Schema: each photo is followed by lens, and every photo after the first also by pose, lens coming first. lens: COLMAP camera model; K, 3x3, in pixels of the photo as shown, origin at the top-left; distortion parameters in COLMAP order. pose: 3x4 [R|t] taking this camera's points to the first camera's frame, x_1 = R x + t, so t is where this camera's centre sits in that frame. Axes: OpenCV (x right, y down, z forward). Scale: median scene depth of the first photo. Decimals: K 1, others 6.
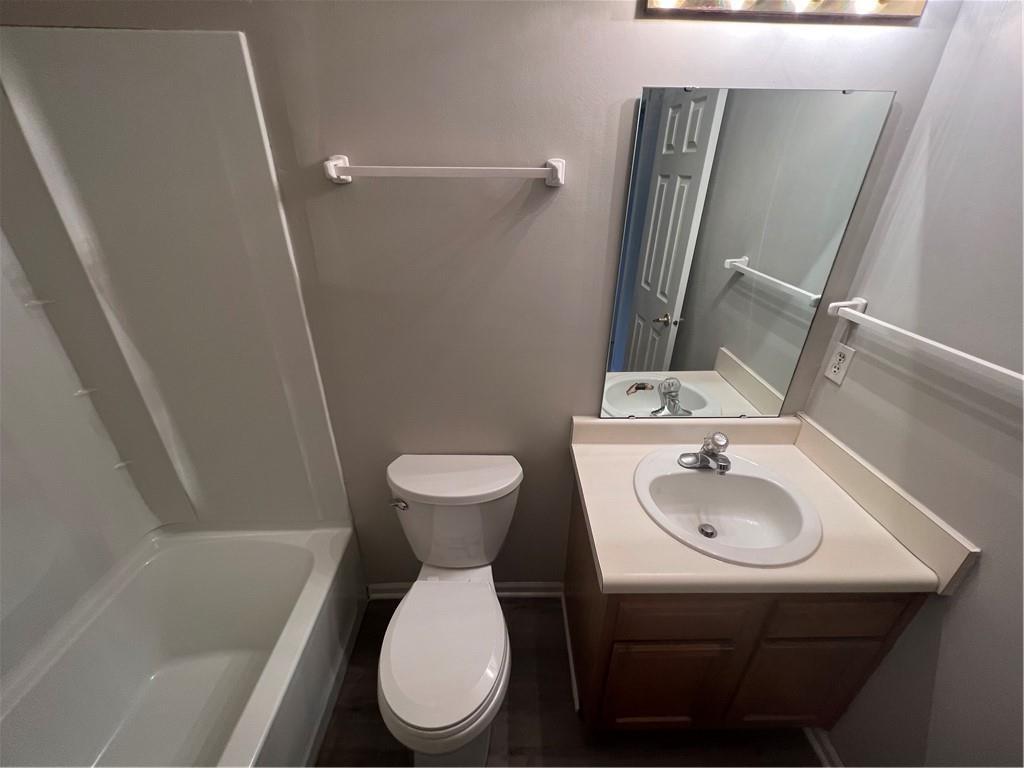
lens RADIAL K [[411.0, 0, 510.5], [0, 411.0, 379.1], [0, 0, 1]] dist [0.002477, 0.000383]
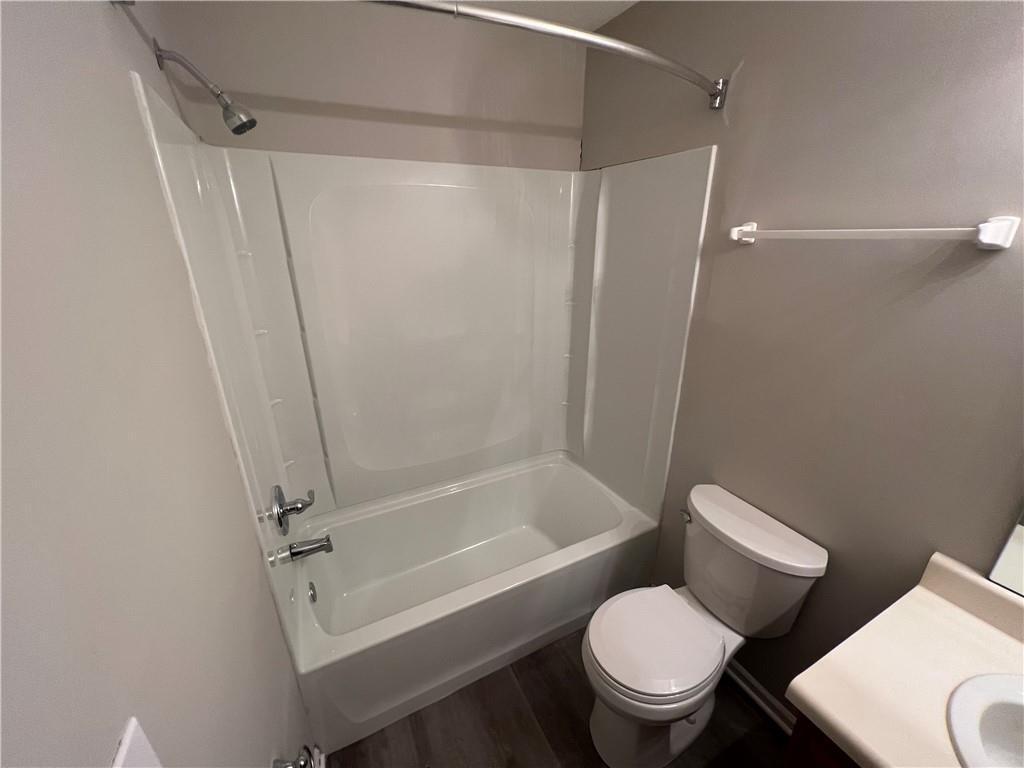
lens RADIAL K [[409.8, 0, 513.8], [0, 409.8, 380.2], [0, 0, 1]] dist [-0.001743, 0.000105]
pose [[0.448006, 0.290997, -0.845347, 0.358947], [-0.396326, 0.912204, 0.103972, 0.036263], [0.801384, 0.288453, 0.524002, -0.067810]]
